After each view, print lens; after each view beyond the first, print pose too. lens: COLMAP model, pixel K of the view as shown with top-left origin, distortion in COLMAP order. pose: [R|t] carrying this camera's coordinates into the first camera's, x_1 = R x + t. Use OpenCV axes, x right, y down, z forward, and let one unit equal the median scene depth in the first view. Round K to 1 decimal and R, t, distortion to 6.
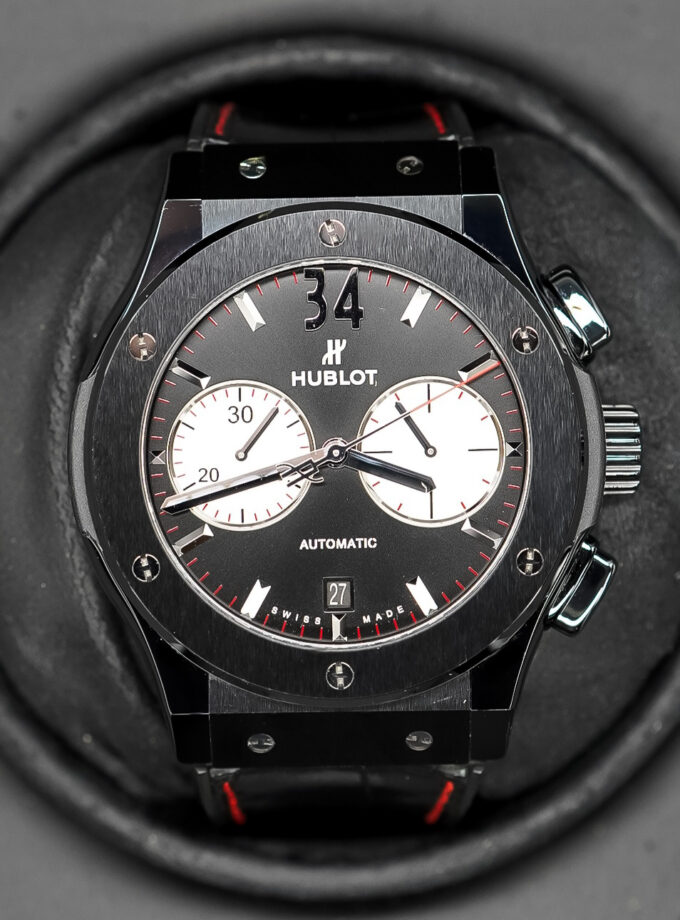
lens RADIAL K [[3322.7, 0, 340.0], [0, 3322.7, 460.0], [0, 0, 1]] dist [0.051162, 1.871133]
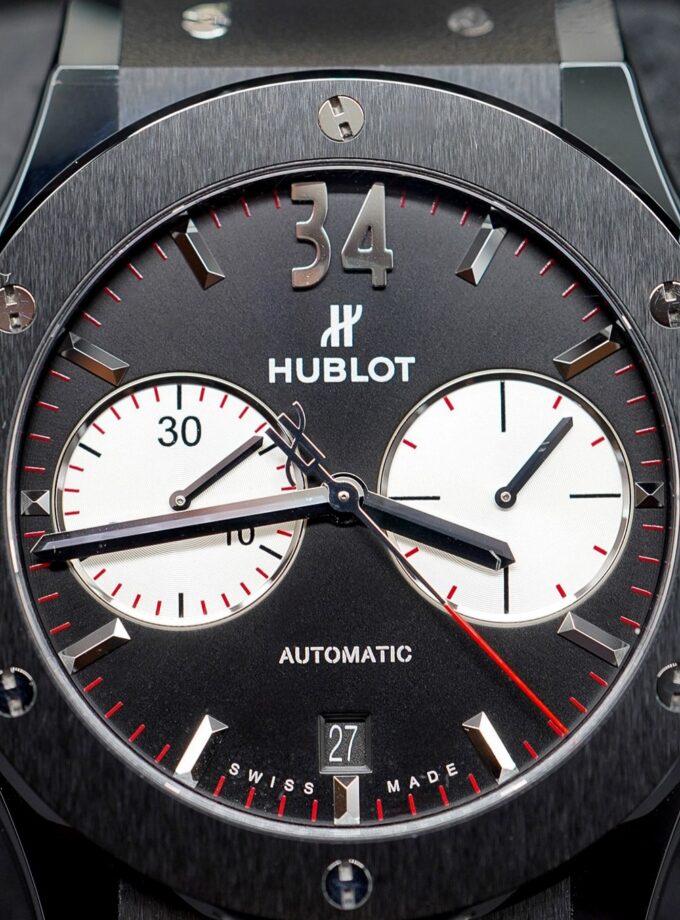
lens RADIAL K [[3322.7, 0, 340.0], [0, 3322.7, 460.0], [0, 0, 1]] dist [0.051162, 1.871133]
pose [[0.999885, 0.010422, 0.011016, -0.008238], [-0.009473, 0.996513, -0.082903, 0.039454], [-0.011842, 0.082790, 0.996497, 0.419585]]
